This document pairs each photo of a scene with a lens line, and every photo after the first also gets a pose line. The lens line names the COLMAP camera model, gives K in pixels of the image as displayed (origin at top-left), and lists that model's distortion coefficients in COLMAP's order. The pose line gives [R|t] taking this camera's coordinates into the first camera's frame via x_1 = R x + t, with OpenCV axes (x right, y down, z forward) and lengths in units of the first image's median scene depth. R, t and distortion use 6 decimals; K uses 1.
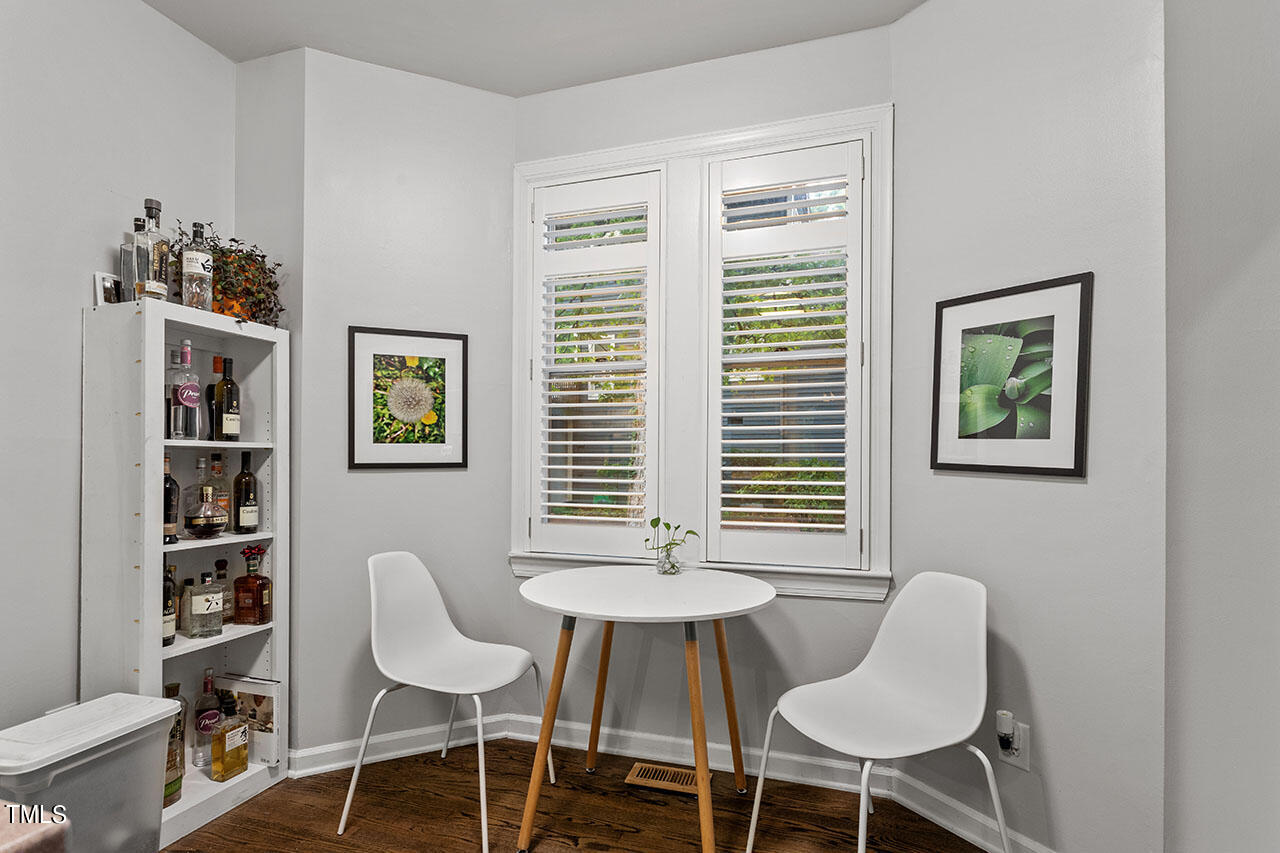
lens RADIAL K [[612.7, 0, 636.1], [0, 612.7, 453.6], [0, 0, 1]] dist [0.001368, -0.000861]
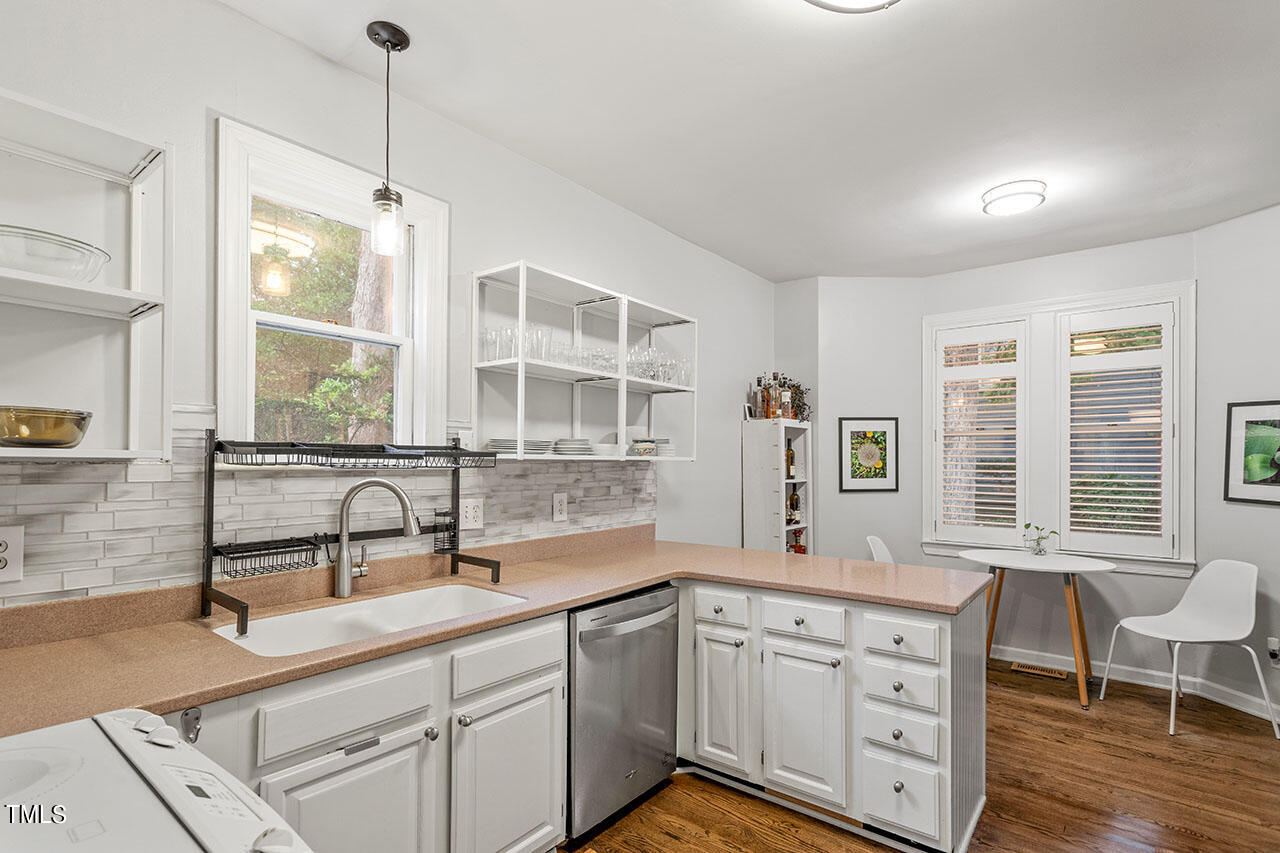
lens RADIAL K [[612.7, 0, 636.1], [0, 612.7, 453.6], [0, 0, 1]] dist [0.001368, -0.000861]
pose [[0.934433, -0.004961, -0.356105, -0.387937], [0.005292, 0.999986, -0.000044, -0.100556], [0.356100, -0.001843, 0.934446, -1.038086]]
